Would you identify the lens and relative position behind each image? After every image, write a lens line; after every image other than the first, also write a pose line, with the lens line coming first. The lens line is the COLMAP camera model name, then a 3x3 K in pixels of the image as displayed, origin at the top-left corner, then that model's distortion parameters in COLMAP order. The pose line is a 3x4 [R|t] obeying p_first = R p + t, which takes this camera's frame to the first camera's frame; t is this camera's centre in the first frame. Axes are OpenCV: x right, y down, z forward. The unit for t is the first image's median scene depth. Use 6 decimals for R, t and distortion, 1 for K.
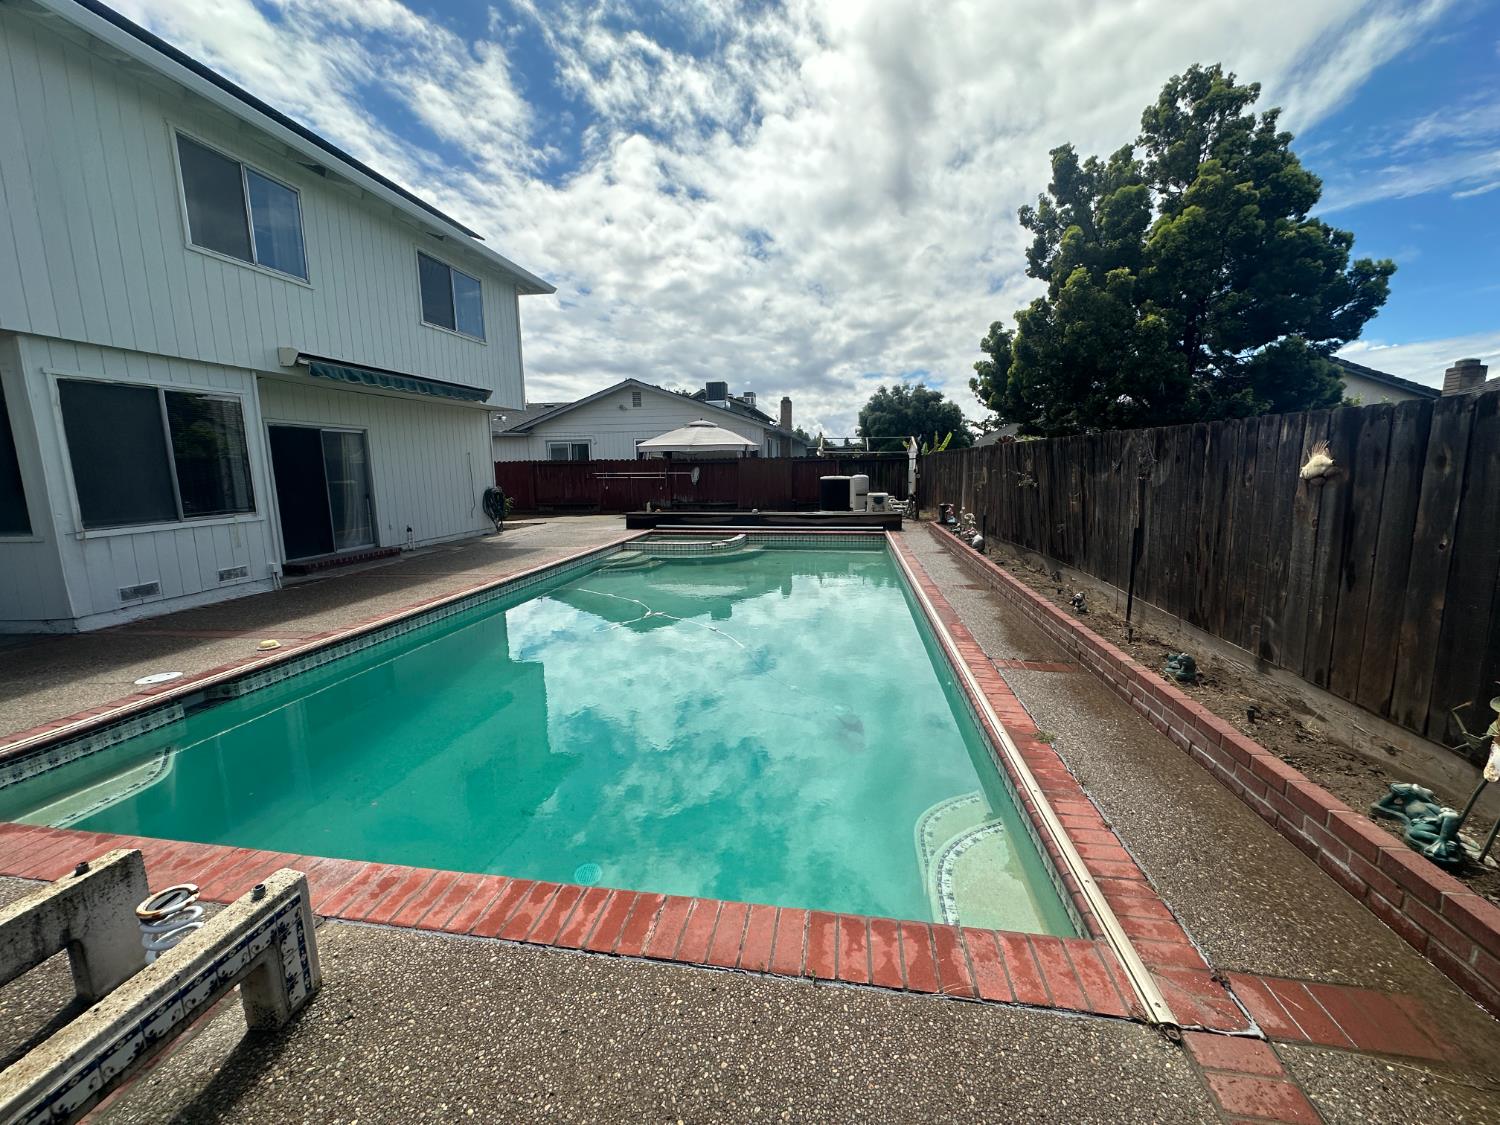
lens RADIAL K [[596.2, 0, 747.9], [0, 596.2, 545.8], [0, 0, 1]] dist [0.001445, -0.000190]
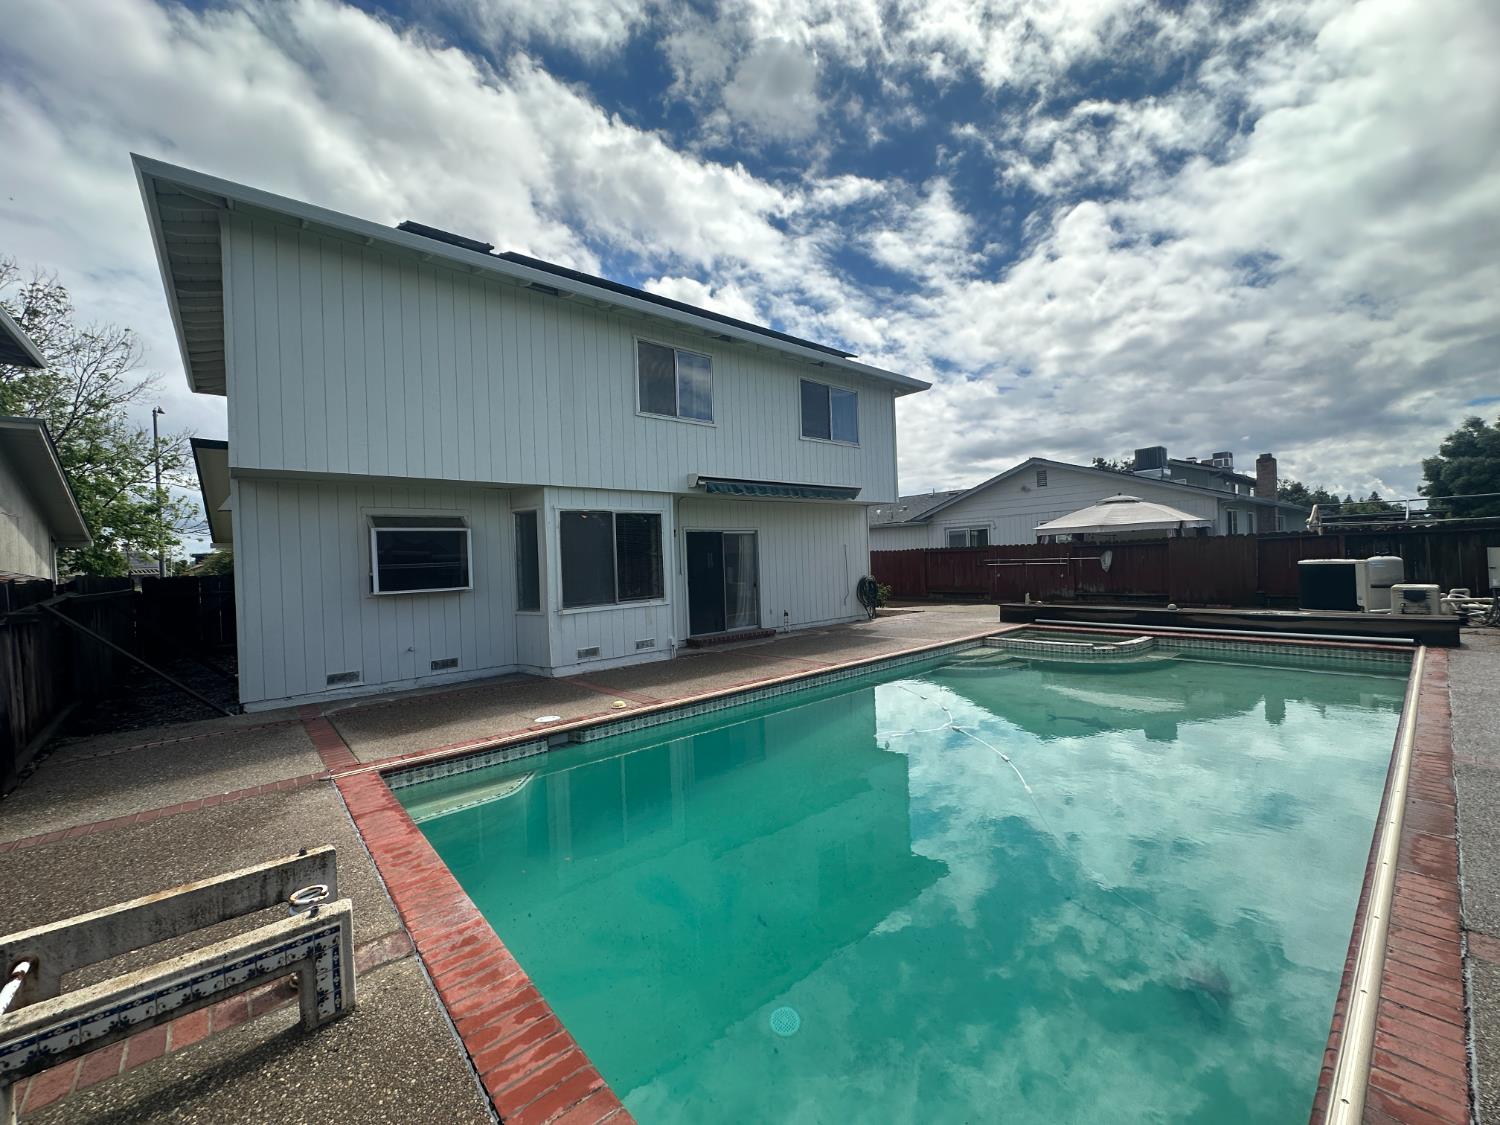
lens RADIAL K [[596.2, 0, 748.7], [0, 596.2, 558.0], [0, 0, 1]] dist [0.001445, -0.000190]
pose [[0.767822, -0.019278, -0.640373, 0.097690], [-0.058199, 0.993316, -0.099684, -0.014653], [0.638014, 0.113809, 0.761568, 0.066777]]
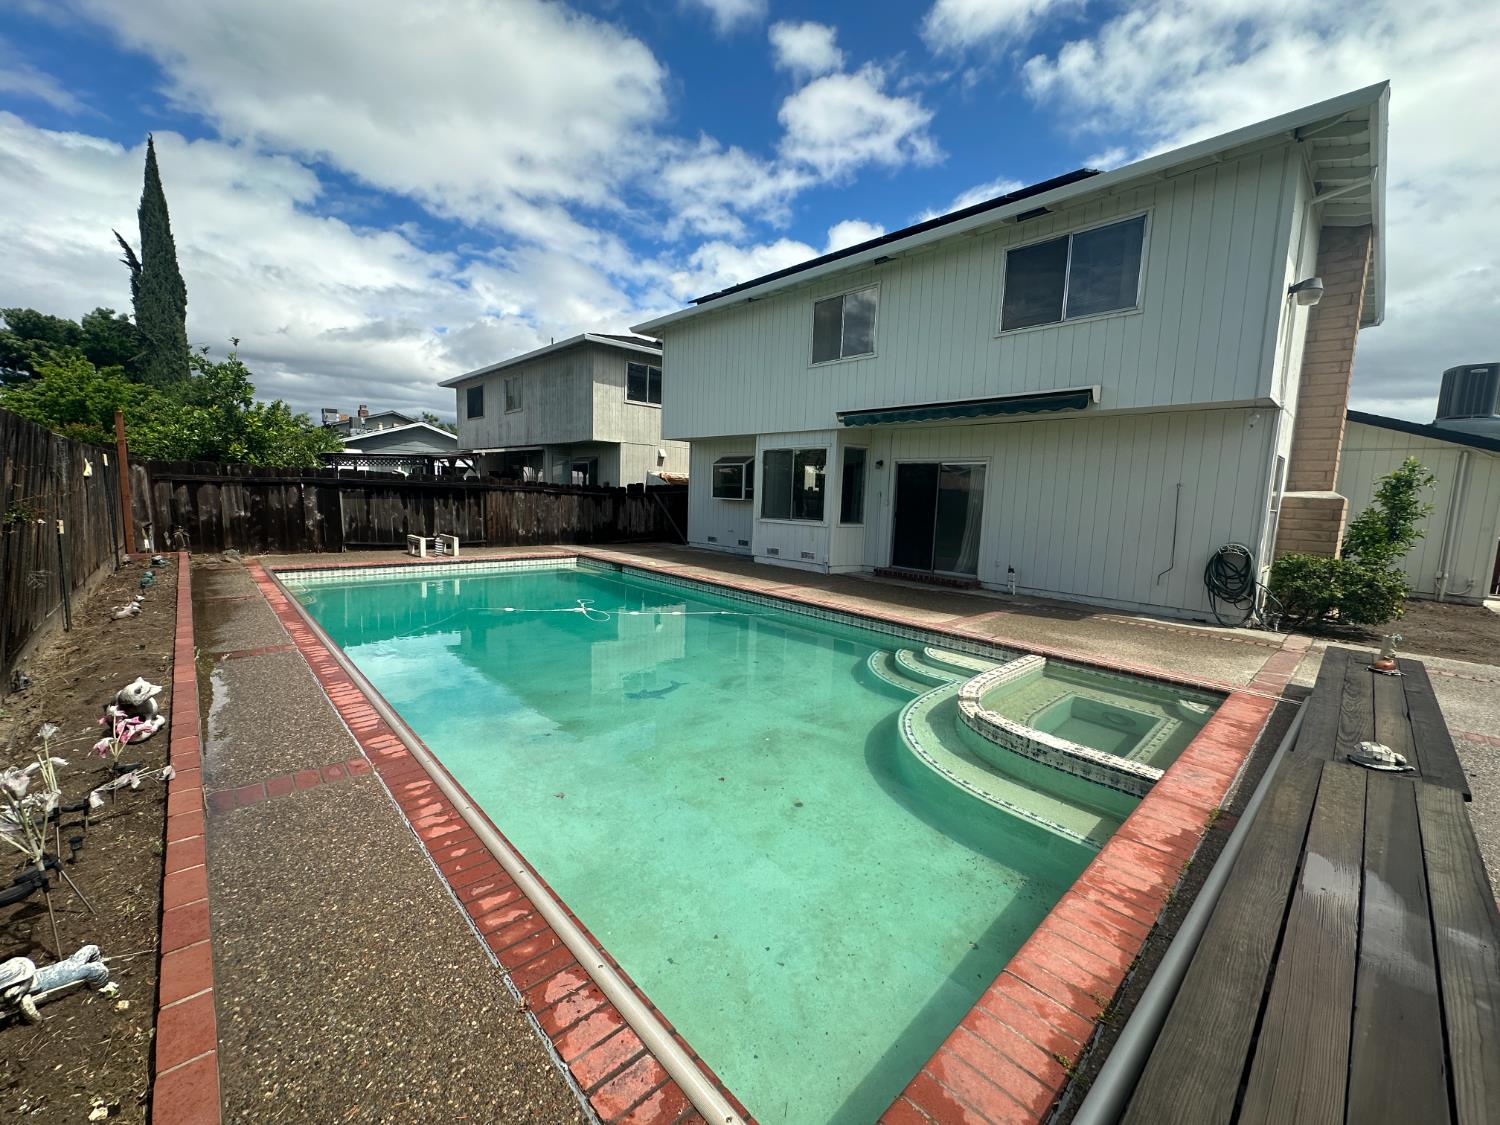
lens RADIAL K [[596.2, 0, 745.0], [0, 596.2, 562.3], [0, 0, 1]] dist [0.001445, -0.000190]
pose [[-0.606304, 0.074280, -0.791757, 0.328733], [-0.143639, 0.969023, 0.200905, -0.142750], [0.782153, 0.235536, -0.576853, 1.070207]]
